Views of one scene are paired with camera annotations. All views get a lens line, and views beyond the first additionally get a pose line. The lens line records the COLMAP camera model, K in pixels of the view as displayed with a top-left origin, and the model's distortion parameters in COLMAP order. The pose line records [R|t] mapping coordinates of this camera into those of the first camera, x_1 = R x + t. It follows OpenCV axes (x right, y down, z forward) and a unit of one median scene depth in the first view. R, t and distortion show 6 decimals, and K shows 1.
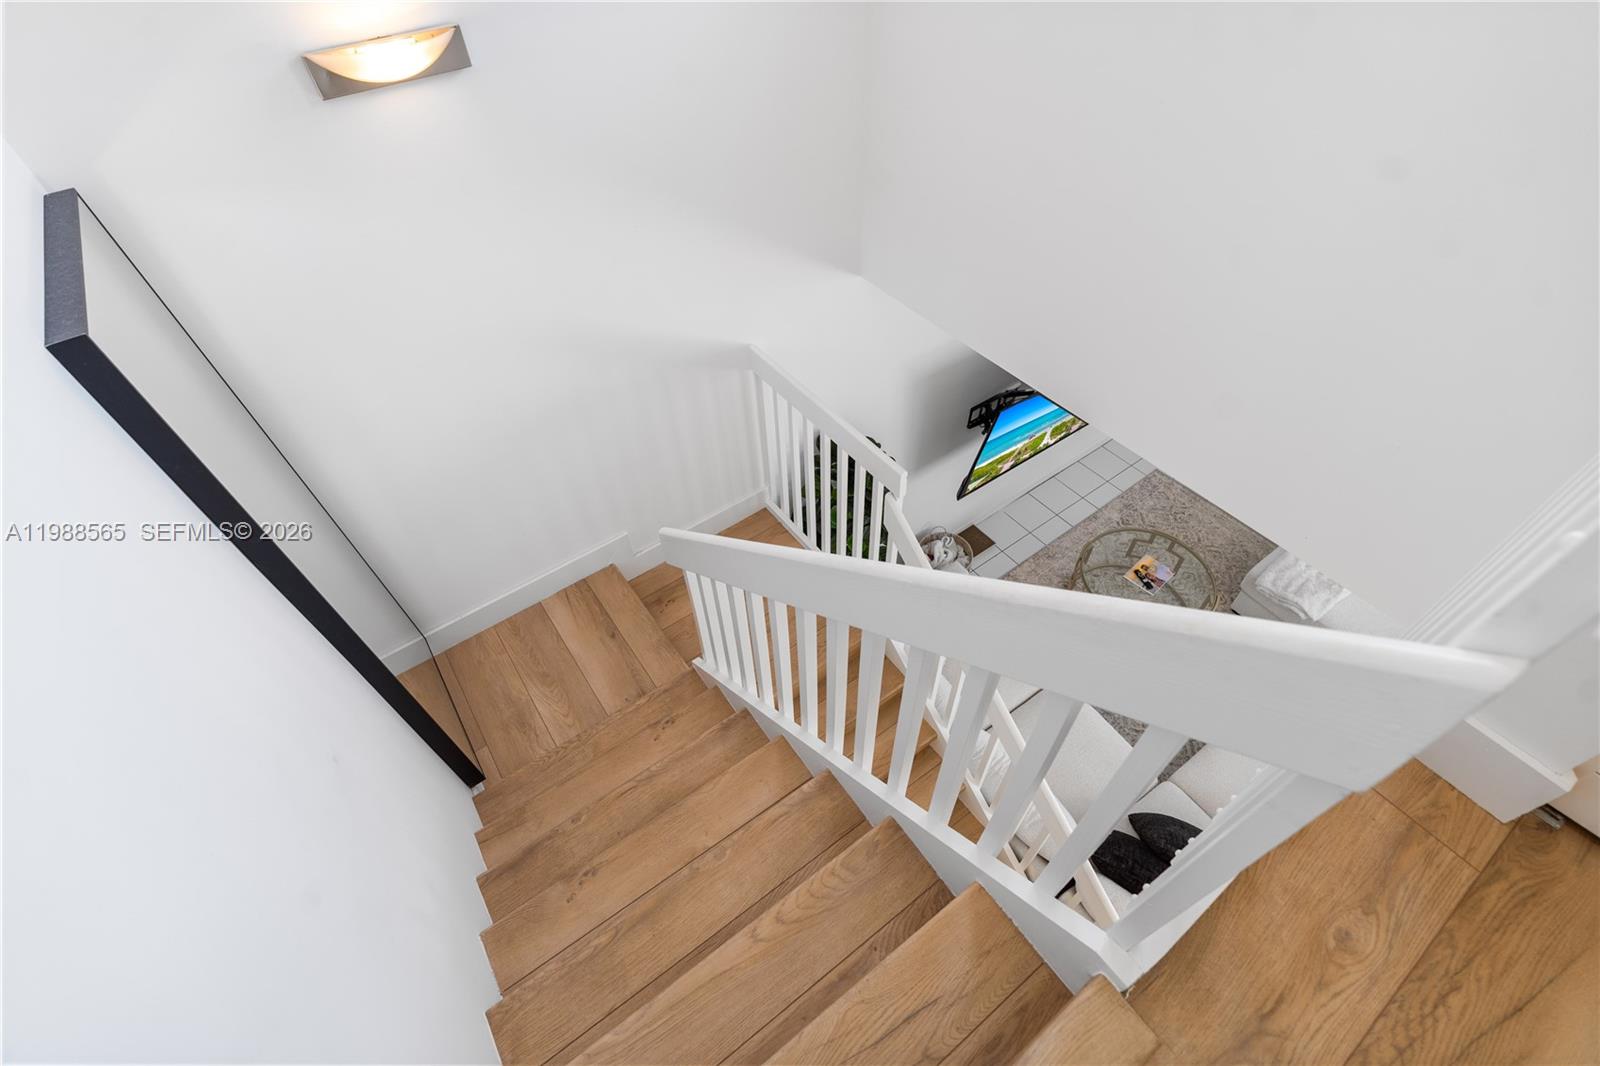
lens RADIAL K [[727.8, 0, 801.6], [0, 727.8, 531.8], [0, 0, 1]] dist [-0.002712, 0.003402]
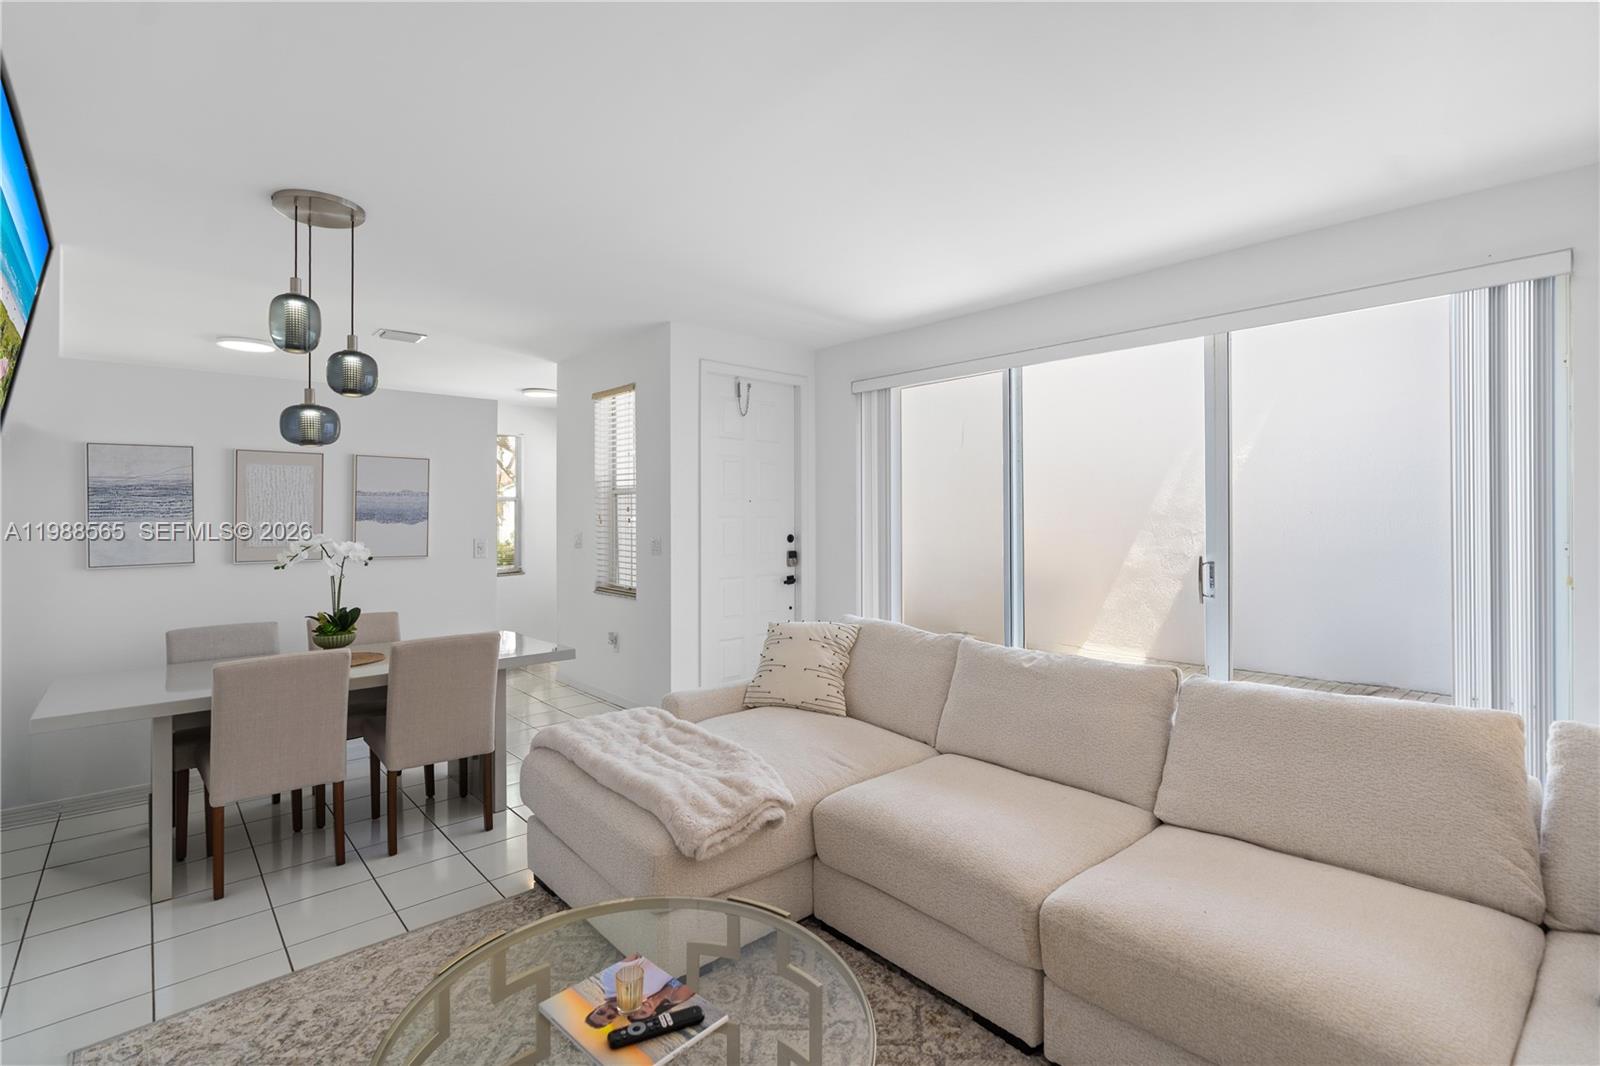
lens RADIAL K [[727.8, 0, 799.8], [0, 727.8, 529.0], [0, 0, 1]] dist [-0.002712, 0.003402]
pose [[-0.115366, 0.024375, 0.993024, 0.200537], [0.749346, 0.658372, 0.070896, -0.031871], [-0.652051, 0.752298, -0.094220, 0.848755]]
